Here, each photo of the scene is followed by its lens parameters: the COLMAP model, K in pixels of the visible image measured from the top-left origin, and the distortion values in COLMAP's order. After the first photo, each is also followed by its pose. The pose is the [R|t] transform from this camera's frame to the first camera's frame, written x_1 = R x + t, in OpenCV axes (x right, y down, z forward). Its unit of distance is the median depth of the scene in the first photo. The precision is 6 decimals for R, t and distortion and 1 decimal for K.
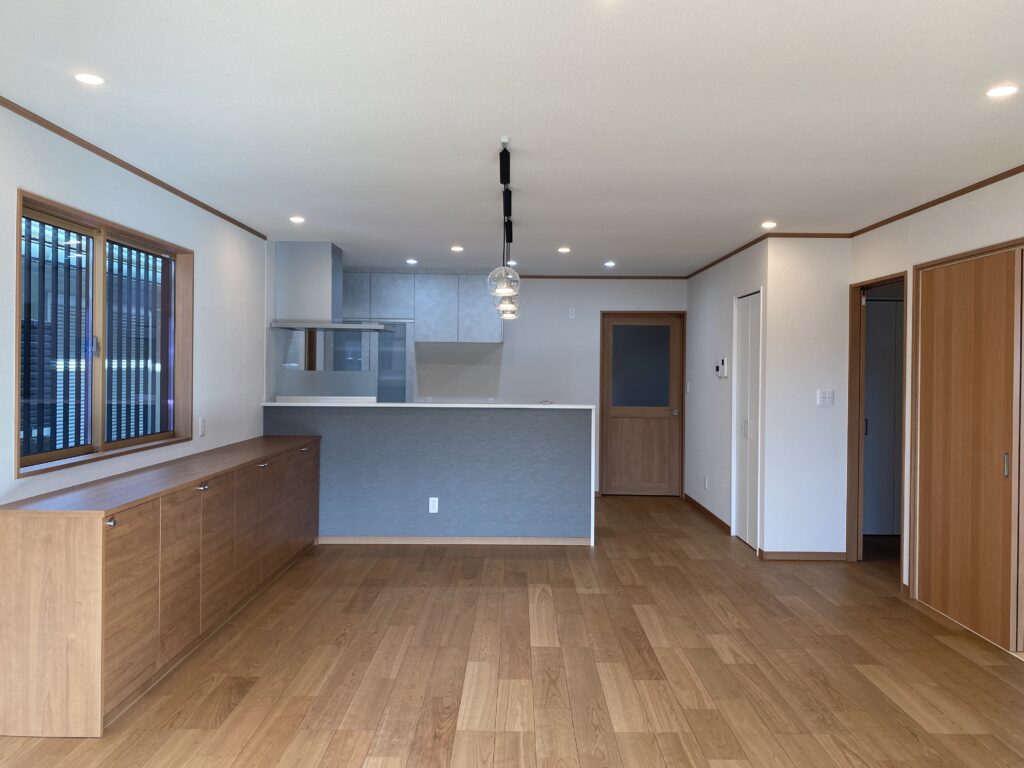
lens RADIAL K [[784.2, 0, 514.2], [0, 784.2, 364.8], [0, 0, 1]] dist [0.029916, -0.008561]
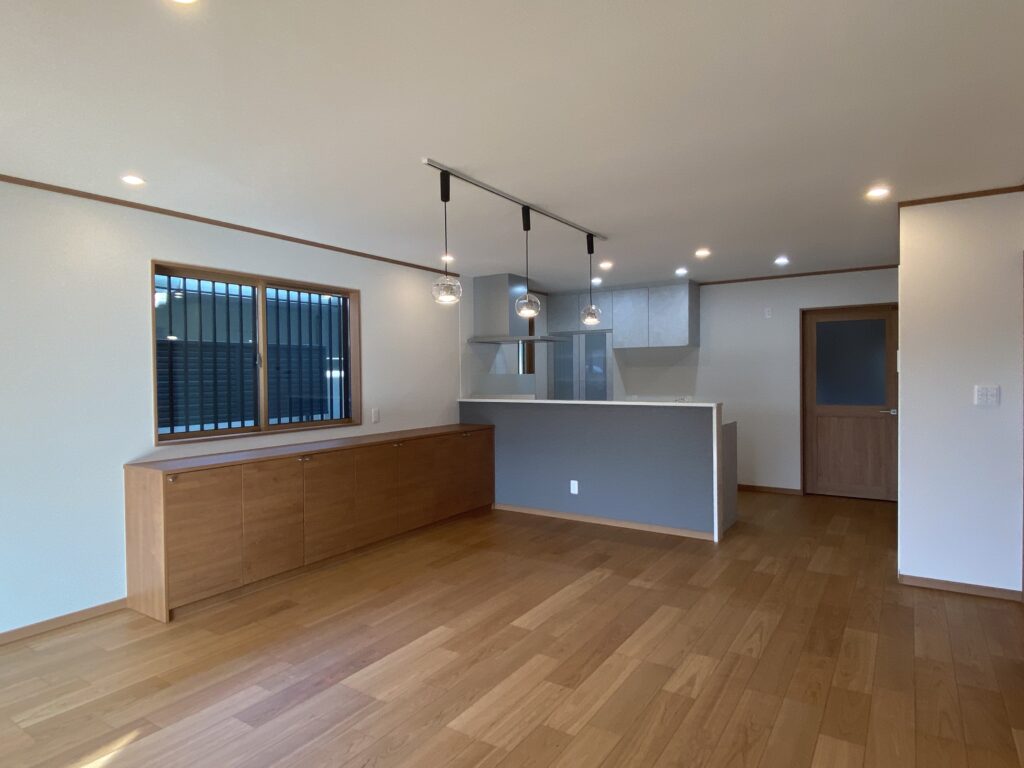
lens RADIAL K [[597.8, 0, 502.3], [0, 597.8, 381.4], [0, 0, 1]] dist [0.038117, -0.013816]
pose [[0.830961, -0.013009, -0.556179, 0.414221], [0.022341, 0.999700, 0.009995, 0.013046], [0.555882, -0.020731, 0.831003, 0.271888]]
